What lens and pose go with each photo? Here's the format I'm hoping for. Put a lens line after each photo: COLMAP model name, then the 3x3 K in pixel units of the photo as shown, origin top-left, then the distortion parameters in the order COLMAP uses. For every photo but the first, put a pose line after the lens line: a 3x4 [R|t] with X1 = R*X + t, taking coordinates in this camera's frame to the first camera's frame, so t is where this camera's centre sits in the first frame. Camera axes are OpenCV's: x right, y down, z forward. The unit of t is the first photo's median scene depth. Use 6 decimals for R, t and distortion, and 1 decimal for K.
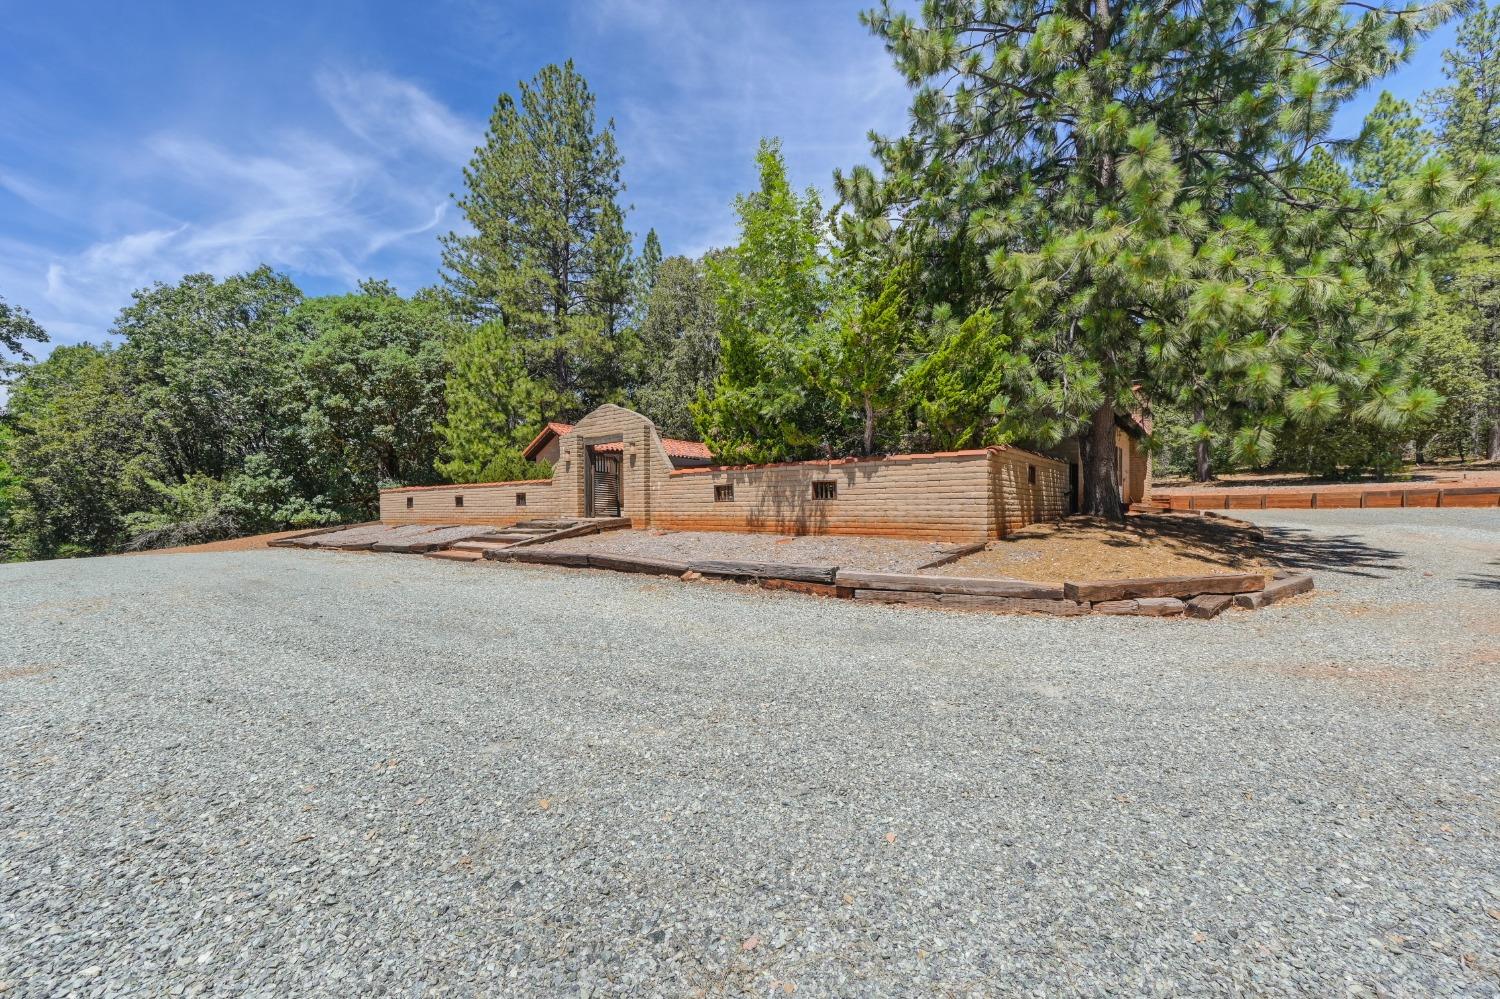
lens RADIAL K [[592.6, 0, 737.4], [0, 592.6, 501.0], [0, 0, 1]] dist [0.000007, 0.000240]
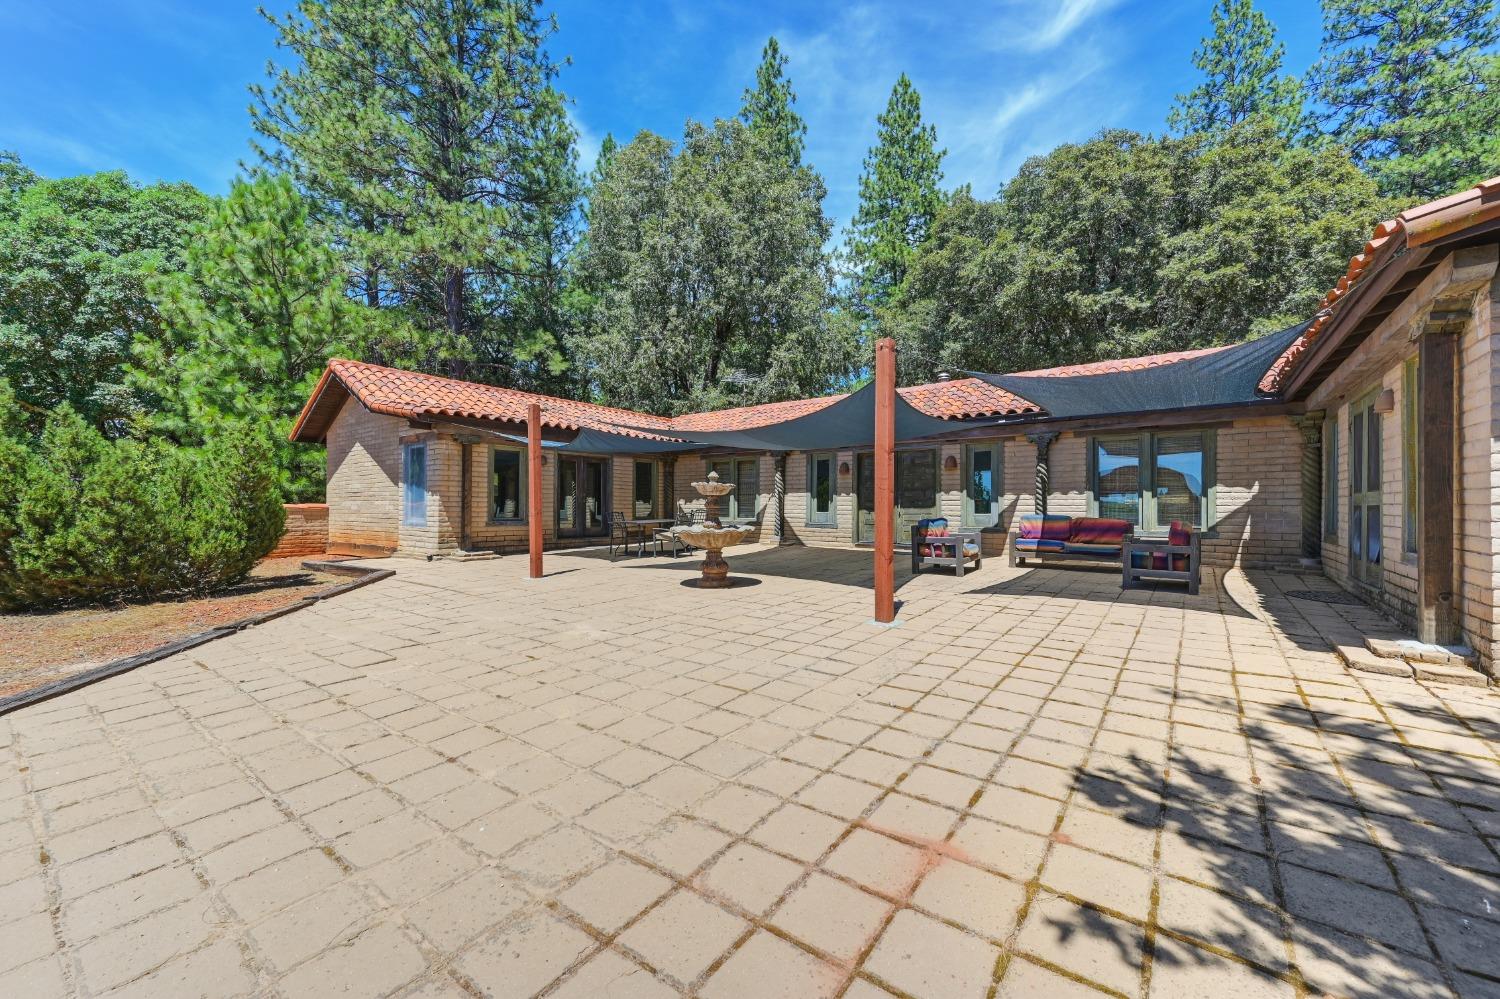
lens RADIAL K [[592.6, 0, 751.4], [0, 592.6, 501.6], [0, 0, 1]] dist [0.000007, 0.000240]
pose [[0.998333, 0.003475, 0.057618, -0.039068], [-0.004002, 0.999951, 0.009030, -0.057316], [-0.057584, -0.009246, 0.998298, 1.099533]]
